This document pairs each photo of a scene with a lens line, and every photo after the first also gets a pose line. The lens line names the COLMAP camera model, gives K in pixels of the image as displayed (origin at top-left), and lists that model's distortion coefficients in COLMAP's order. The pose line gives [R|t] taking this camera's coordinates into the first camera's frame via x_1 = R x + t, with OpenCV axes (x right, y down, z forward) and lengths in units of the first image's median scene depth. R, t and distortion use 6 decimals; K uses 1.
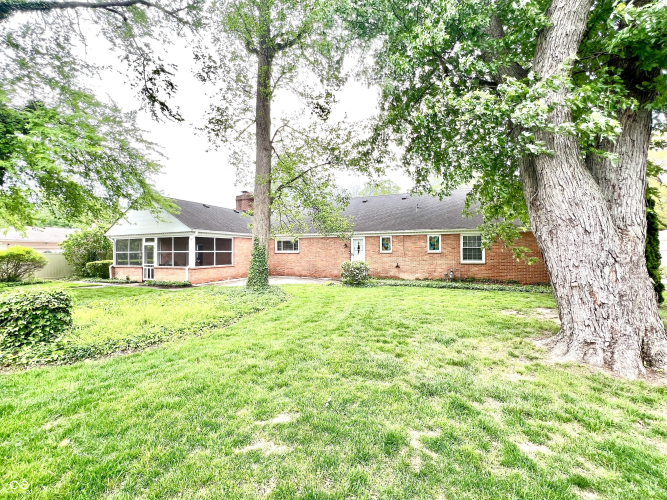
lens RADIAL K [[288.9, 0, 335.1], [0, 288.9, 250.3], [0, 0, 1]] dist [0.002169, 0.000400]
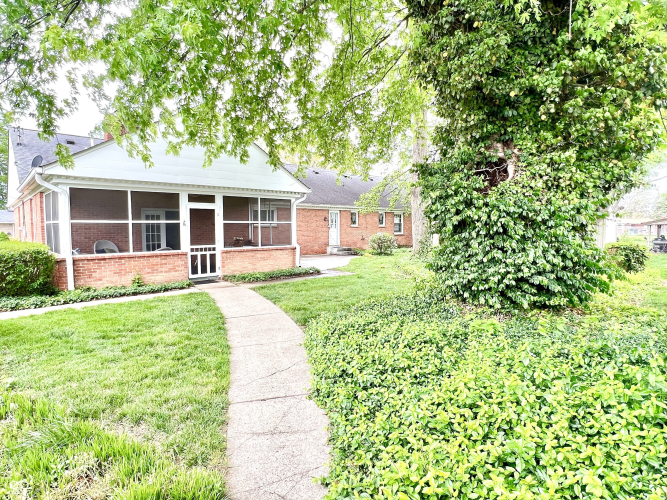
lens RADIAL K [[380.7, 0, 328.6], [0, 380.7, 249.7], [0, 0, 1]] dist [-0.000783, 0.000039]
pose [[0.384261, -0.049716, 0.921885, -1.183619], [-0.009117, 0.998296, 0.057637, 0.014116], [-0.923180, -0.030553, 0.383153, 0.539511]]
